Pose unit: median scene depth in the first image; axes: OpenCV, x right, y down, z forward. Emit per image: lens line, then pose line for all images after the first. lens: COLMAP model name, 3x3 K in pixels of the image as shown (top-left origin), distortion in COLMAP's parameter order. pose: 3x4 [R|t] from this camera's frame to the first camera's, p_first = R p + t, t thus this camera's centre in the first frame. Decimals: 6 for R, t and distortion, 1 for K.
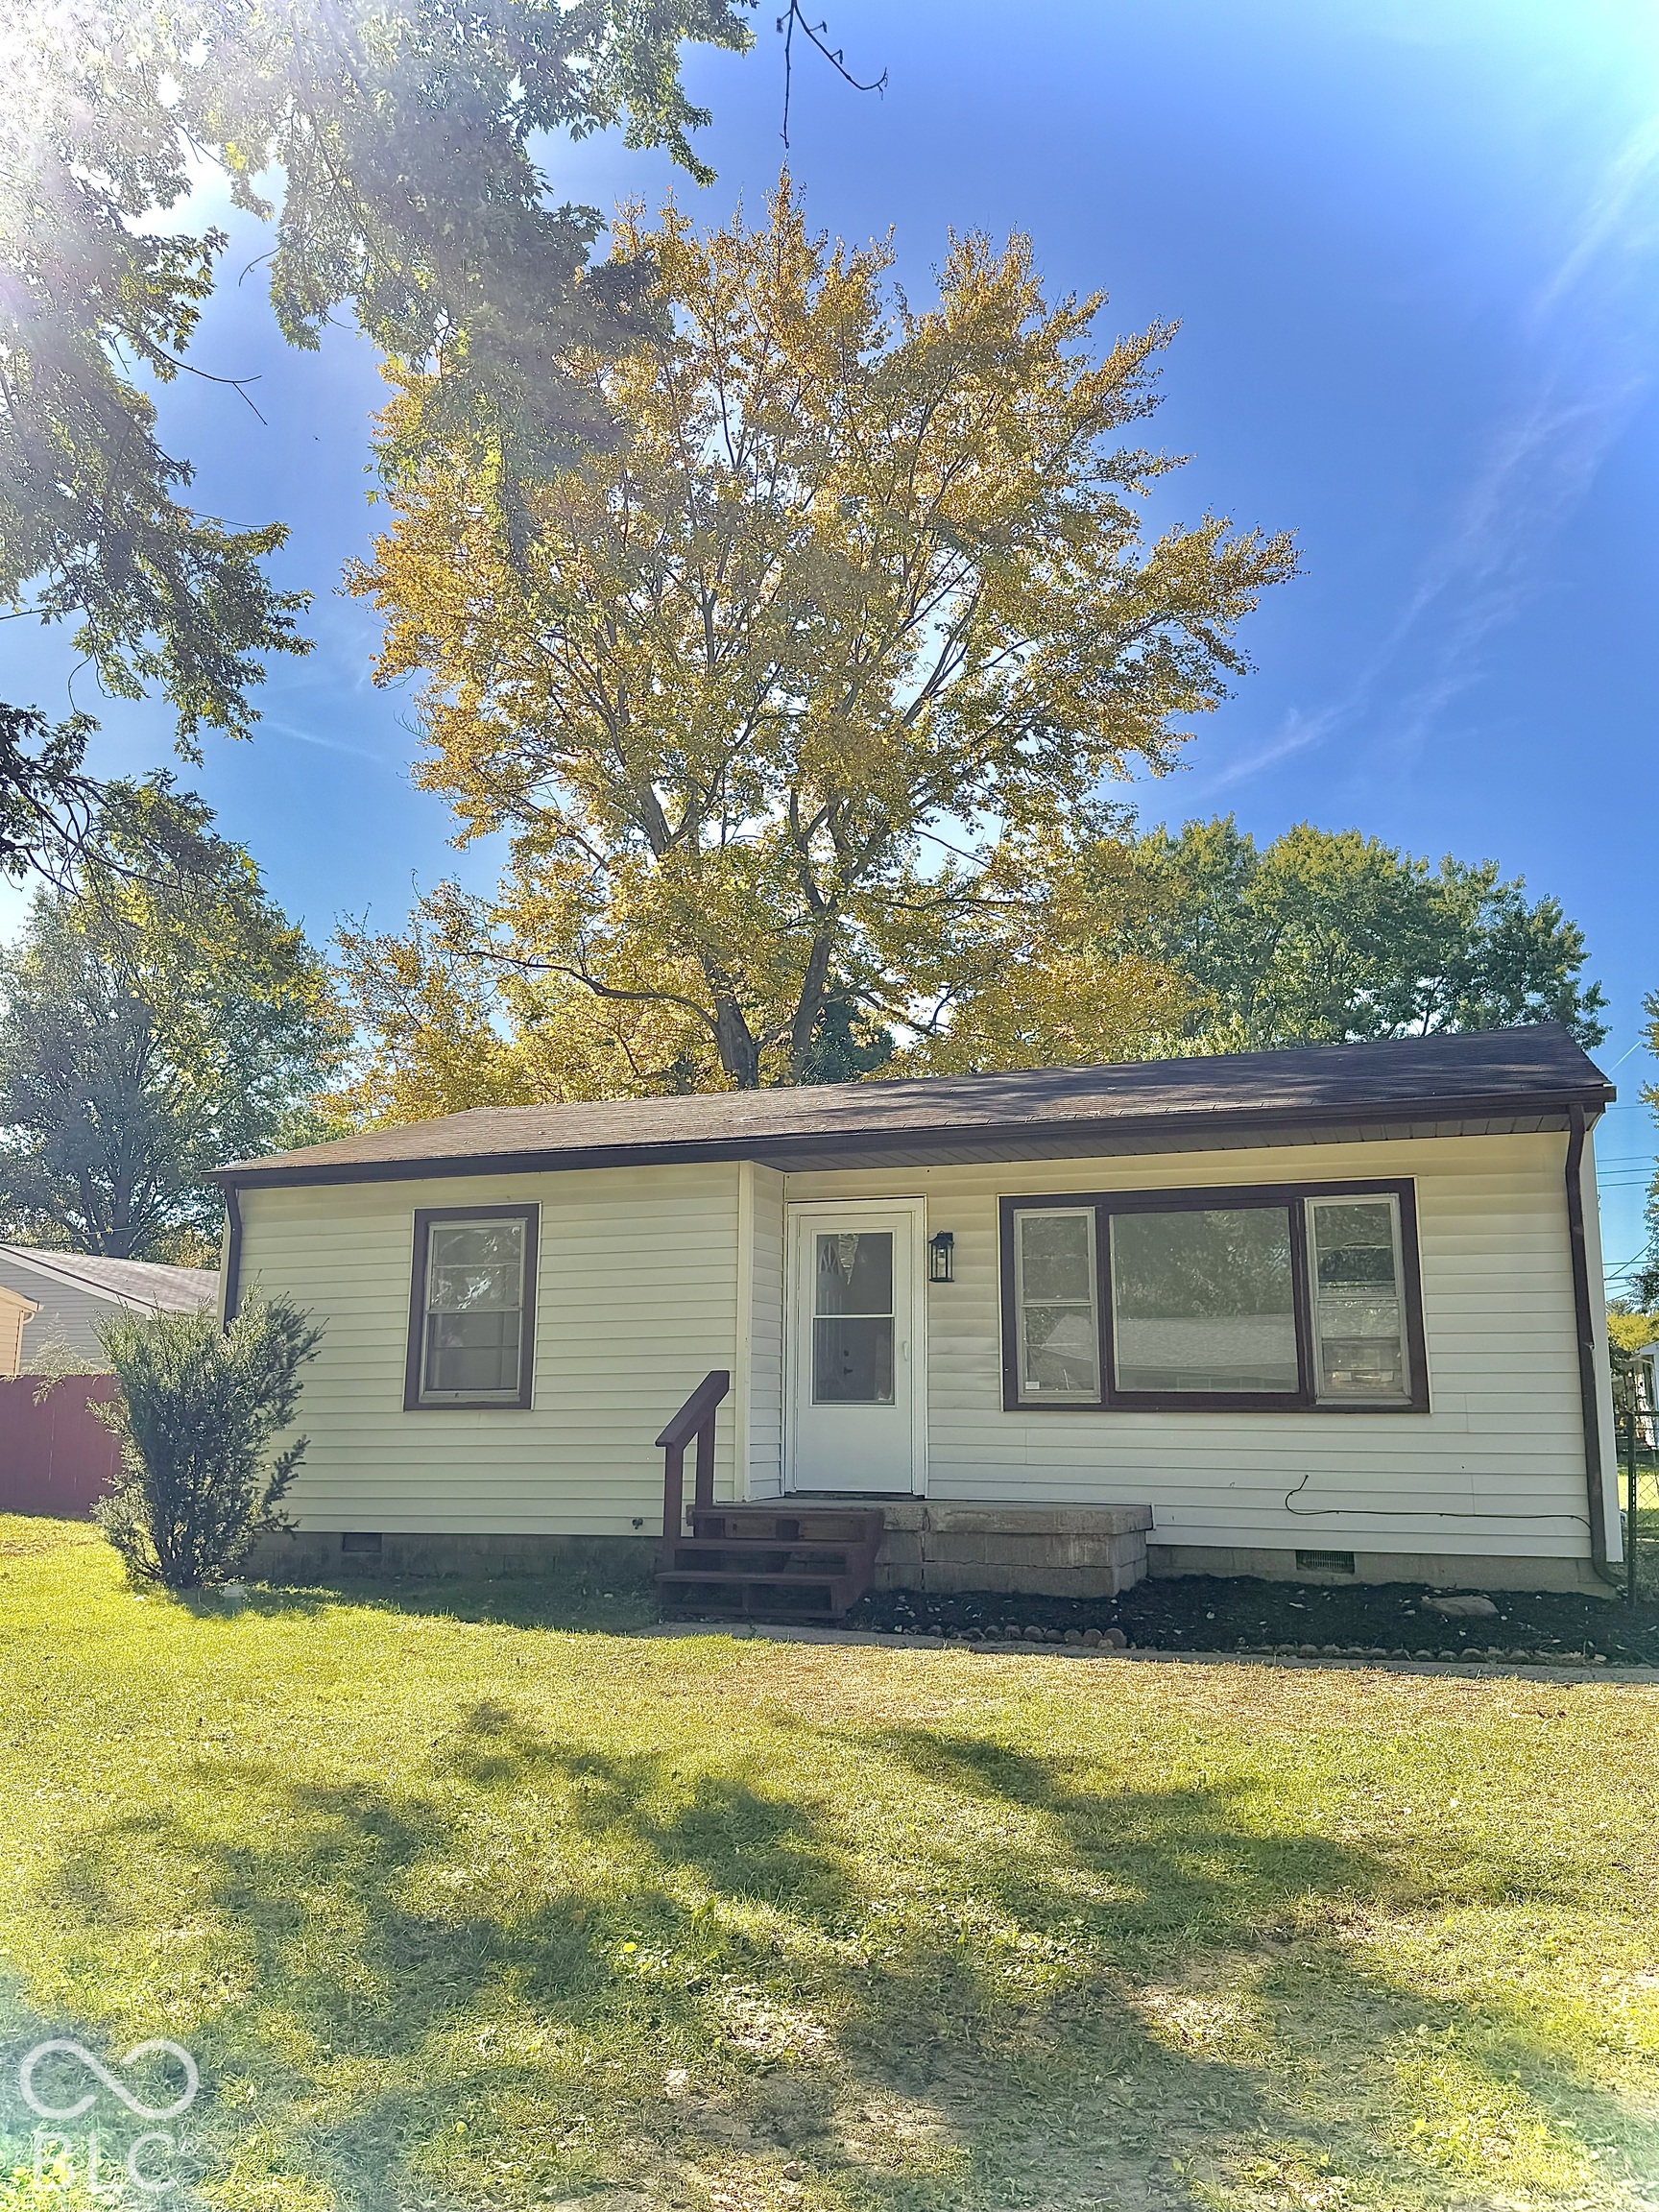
lens RADIAL K [[1636.0, 0, 837.5], [0, 1636.0, 1109.5], [0, 0, 1]] dist [0.096785, -0.002897]
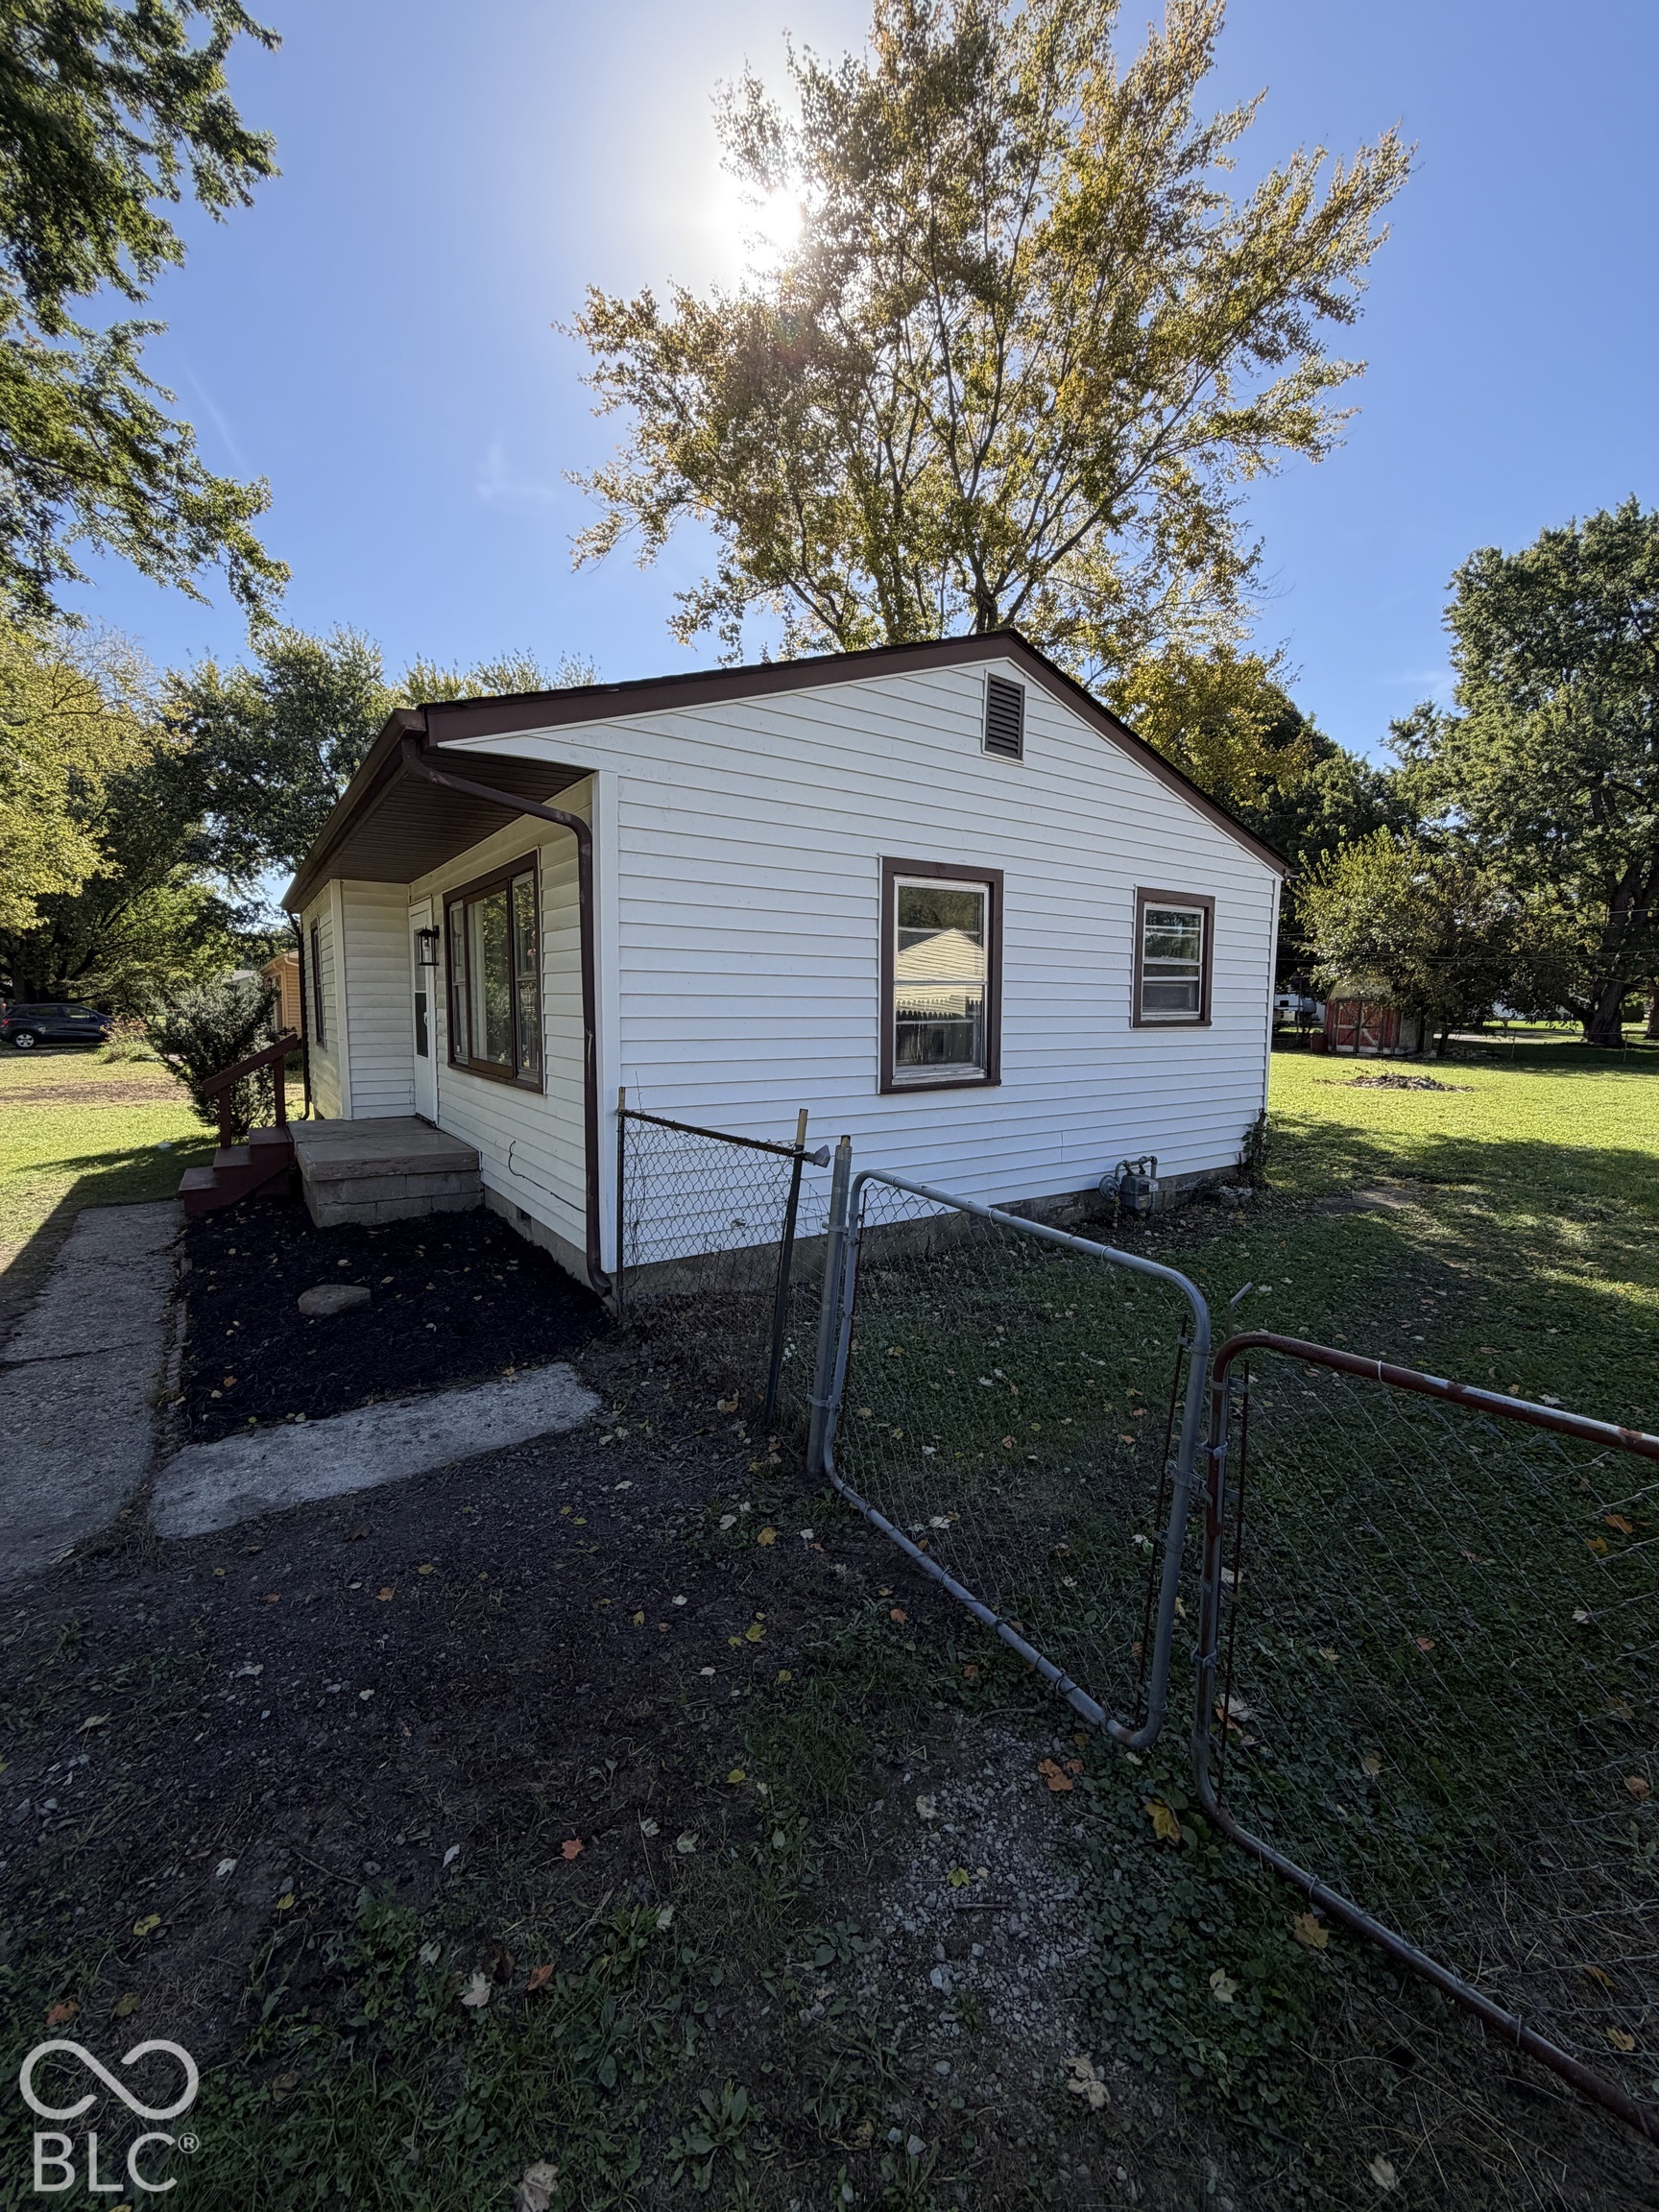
lens RADIAL K [[876.5, 0, 829.5], [0, 876.5, 1106.0], [0, 0, 1]] dist [-0.000748, -0.005069]
pose [[0.816455, 0.071784, -0.572930, 0.708048], [0.096954, 0.961111, 0.258584, 0.062006], [0.569211, -0.266670, 0.777744, 0.607266]]
